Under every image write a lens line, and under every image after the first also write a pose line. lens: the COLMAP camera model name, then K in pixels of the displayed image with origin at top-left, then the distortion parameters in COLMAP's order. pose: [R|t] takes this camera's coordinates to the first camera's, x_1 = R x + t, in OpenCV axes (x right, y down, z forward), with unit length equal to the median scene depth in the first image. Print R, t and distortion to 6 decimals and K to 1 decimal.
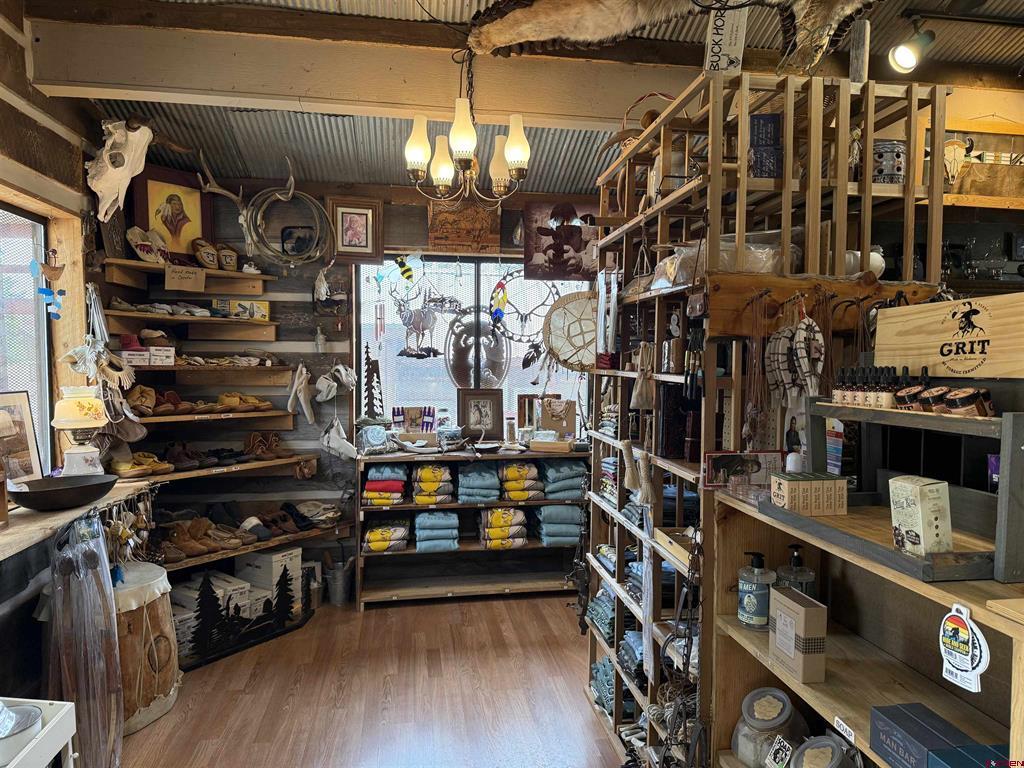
lens RADIAL K [[714.8, 0, 517.3], [0, 714.8, 386.9], [0, 0, 1]] dist [0.081706, -0.105062]
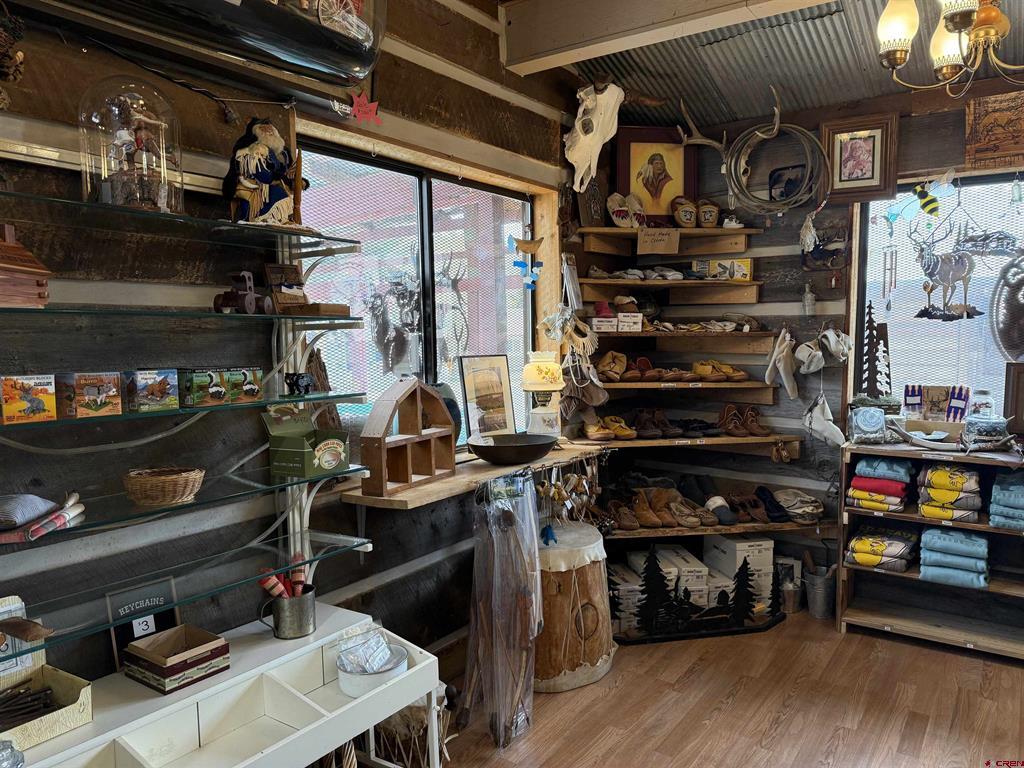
lens RADIAL K [[714.8, 0, 517.3], [0, 714.8, 386.9], [0, 0, 1]] dist [0.081706, -0.105062]
pose [[0.712653, 0.053935, -0.699440, 0.082070], [-0.019796, 0.998189, 0.056802, -0.005805], [0.701237, -0.026634, 0.712431, 0.169856]]
